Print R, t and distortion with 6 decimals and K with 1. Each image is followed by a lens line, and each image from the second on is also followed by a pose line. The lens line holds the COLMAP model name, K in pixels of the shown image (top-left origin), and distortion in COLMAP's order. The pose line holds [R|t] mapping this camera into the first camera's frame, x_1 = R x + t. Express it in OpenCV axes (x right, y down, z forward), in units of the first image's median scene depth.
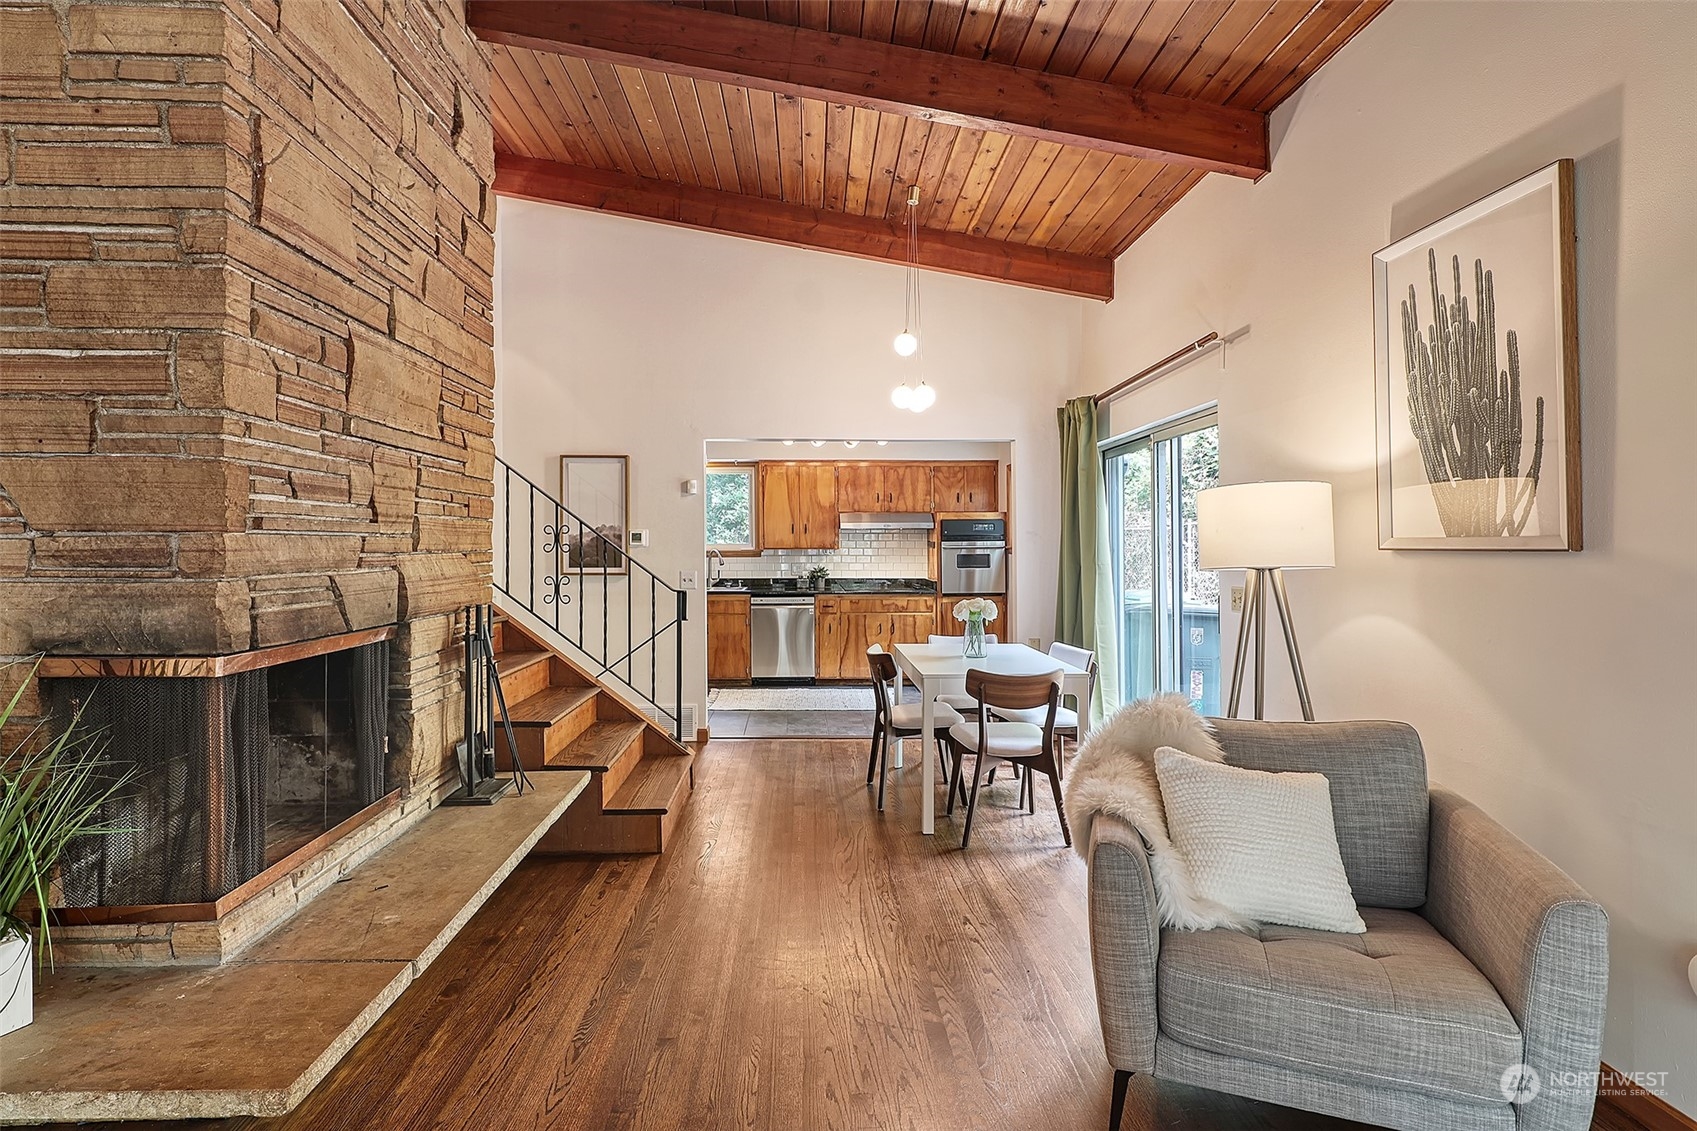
lens RADIAL K [[834.8, 0, 793.5], [0, 834.8, 493.3], [0, 0, 1]] dist [0.000592, -0.000281]
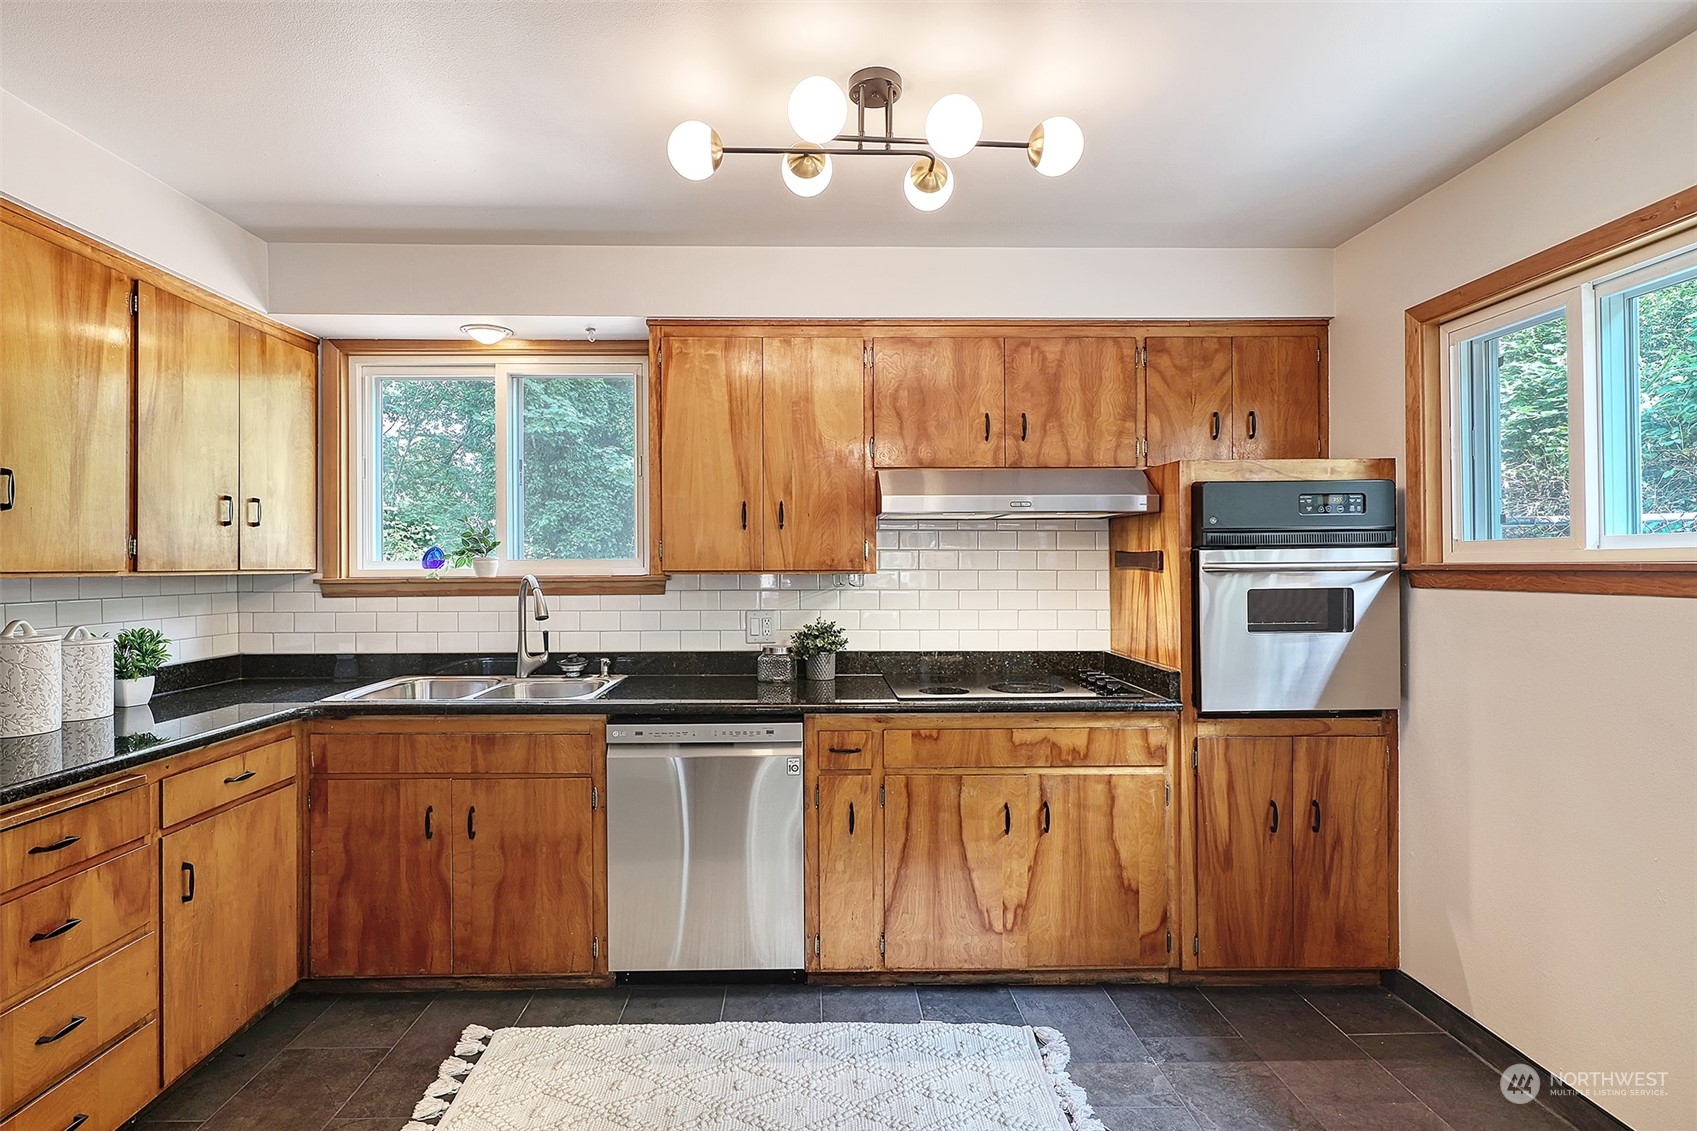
lens RADIAL K [[841.3, 0, 835.9], [0, 841.3, 559.3], [0, 0, 1]] dist [0.002118, -0.005043]
pose [[0.999199, -0.001630, 0.039972, 0.024787], [-0.000674, 0.998342, 0.057552, 0.042778], [-0.039999, -0.057533, 0.997542, 0.680384]]
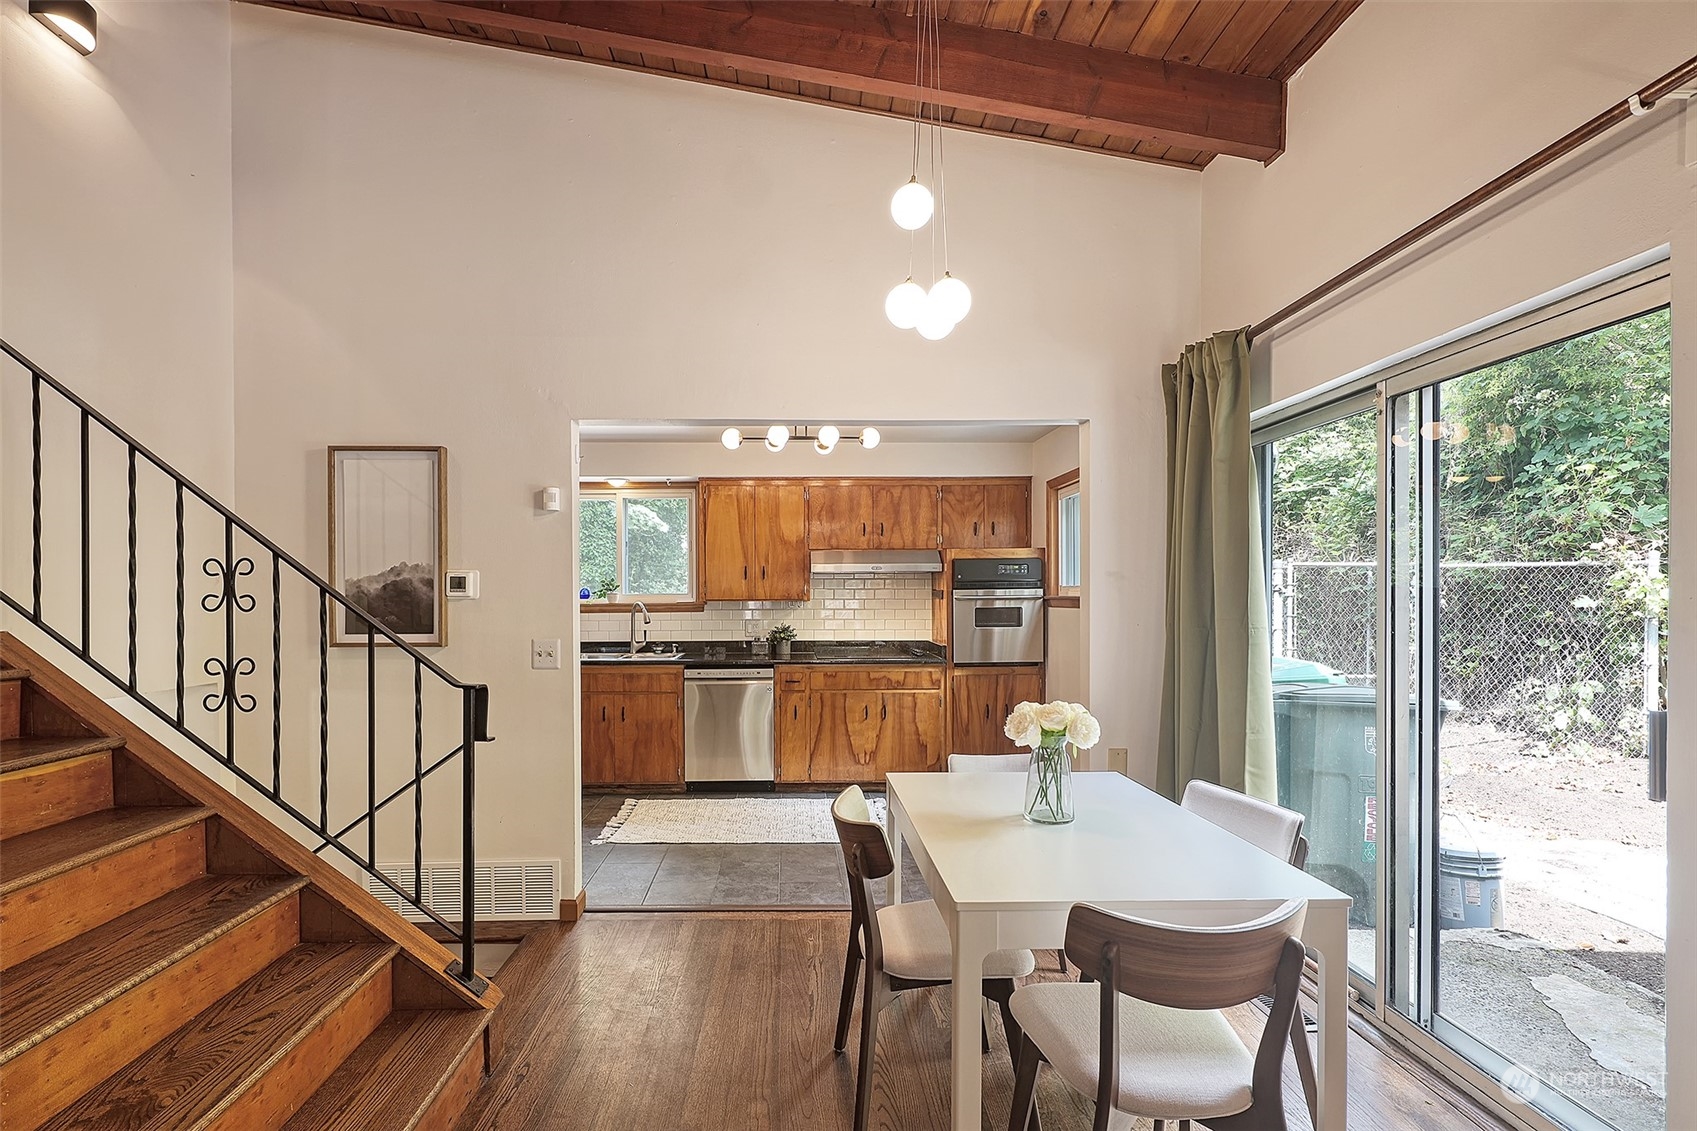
lens RADIAL K [[843.5, 0, 797.7], [0, 843.5, 588.5], [0, 0, 1]] dist [0.000211, -0.000864]
pose [[0.999846, -0.002209, 0.017394, 0.033188], [0.001258, 0.998513, 0.054503, 0.017470], [-0.017489, -0.054473, 0.998362, 0.288971]]
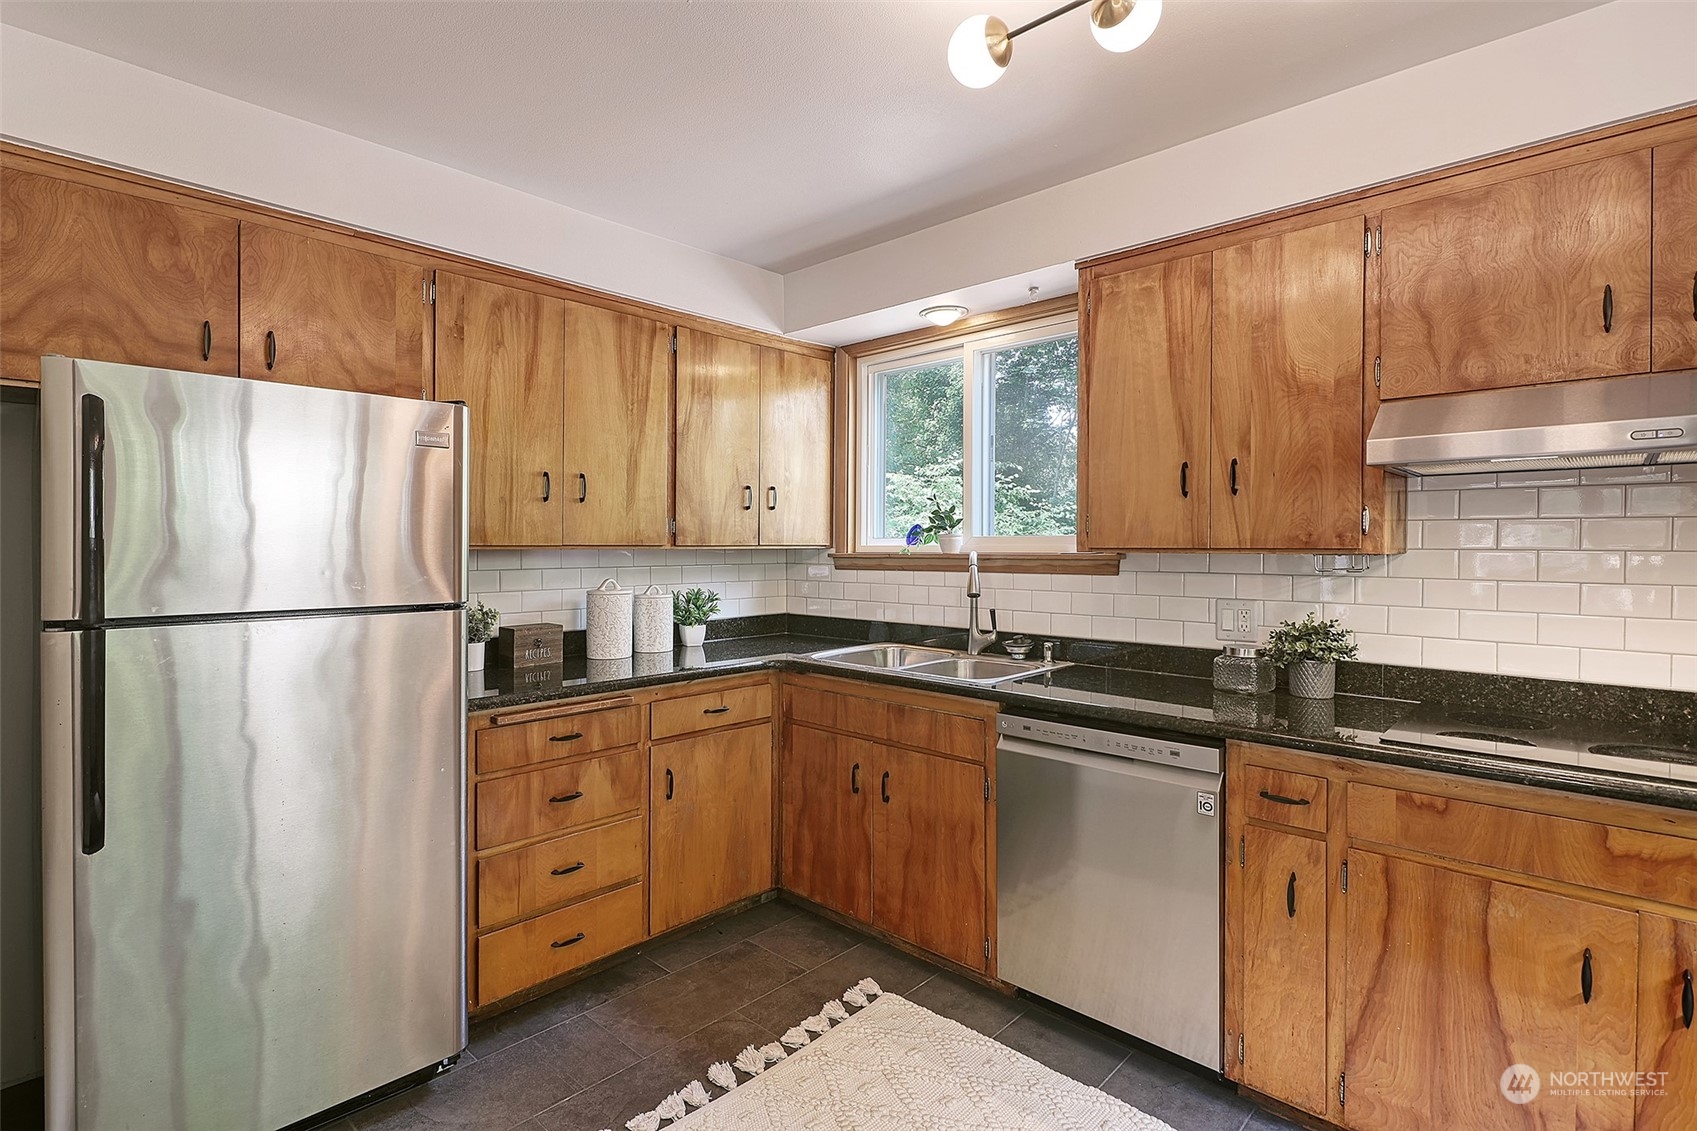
lens RADIAL K [[827.3, 0, 802.0], [0, 827.3, 548.7], [0, 0, 1]] dist [-0.000823, -0.001860]
pose [[0.721726, 0.005049, -0.692160, 0.104014], [0.043240, 0.997691, 0.052366, 0.048058], [0.690827, -0.067723, 0.719842, 0.747100]]
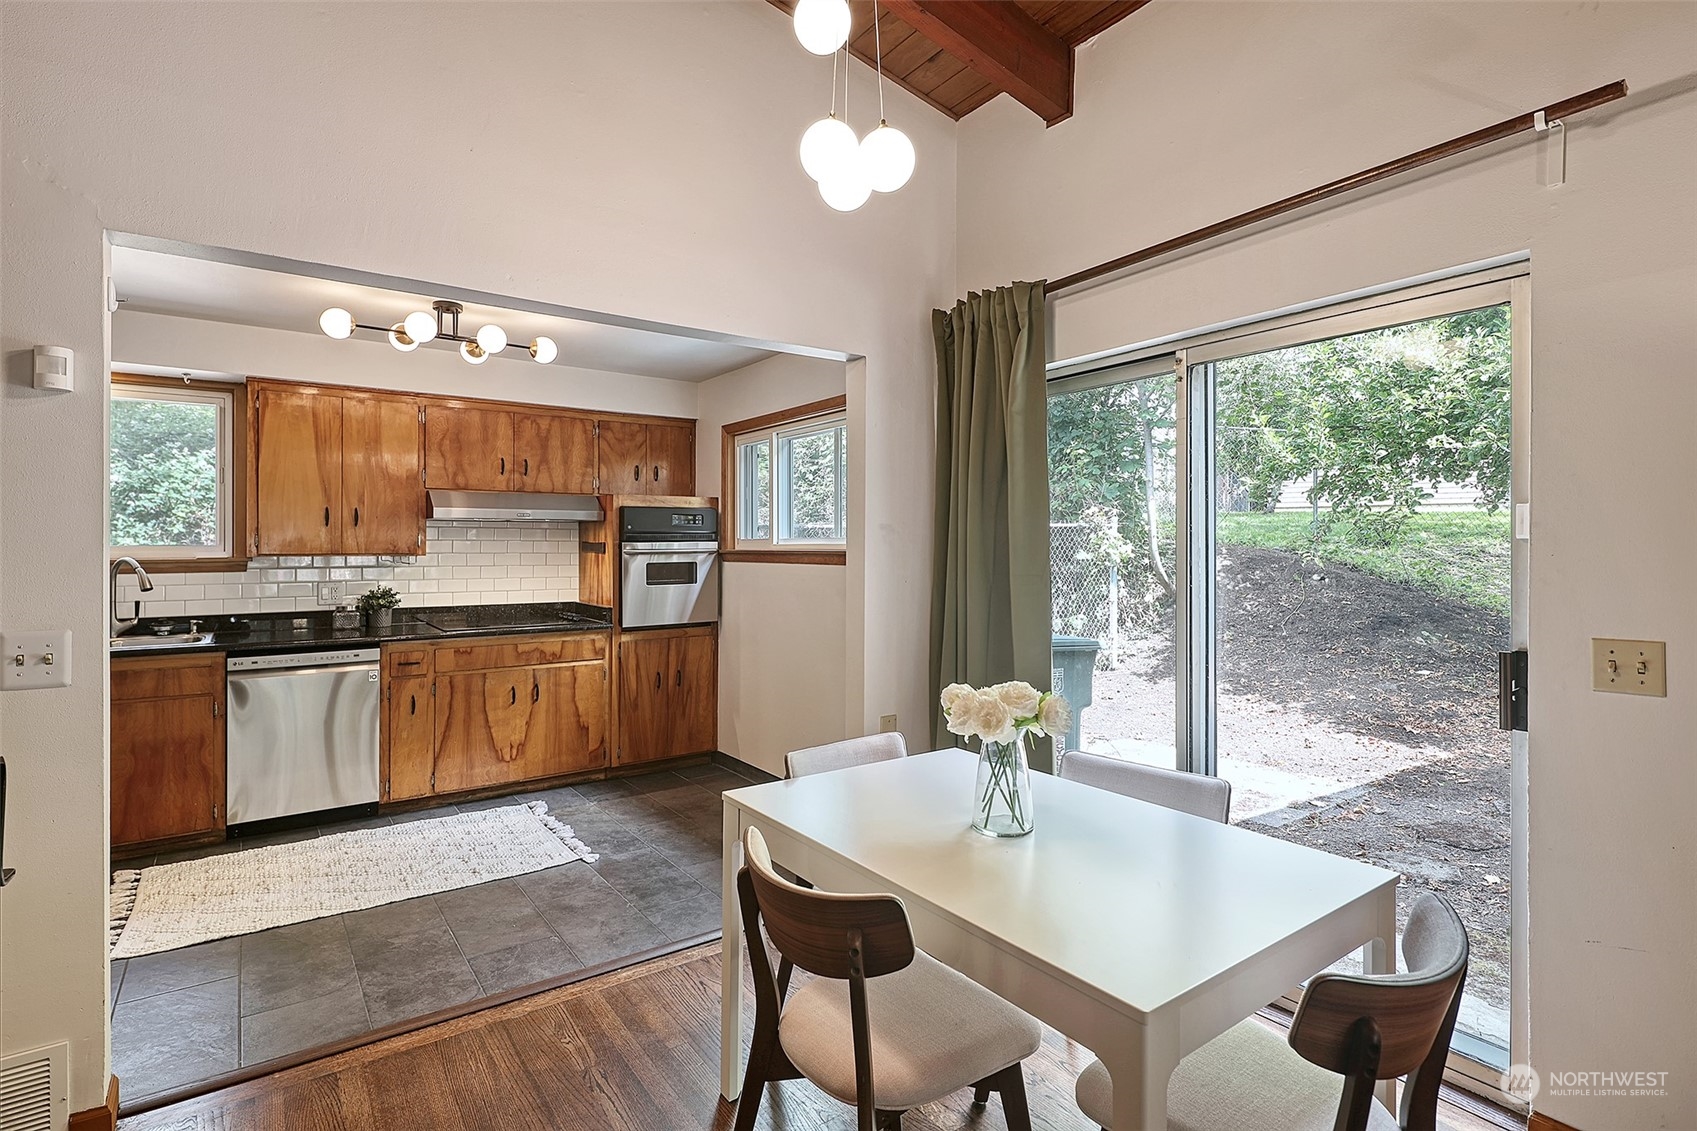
lens RADIAL K [[830.2, 0, 847.6], [0, 830.2, 533.9], [0, 0, 1]] dist [0.005044, -0.000850]
pose [[0.807499, 0.010140, 0.589782, -0.046404], [-0.037659, 0.998699, 0.034391, 0.024614], [-0.588666, -0.049981, 0.806830, 0.414996]]
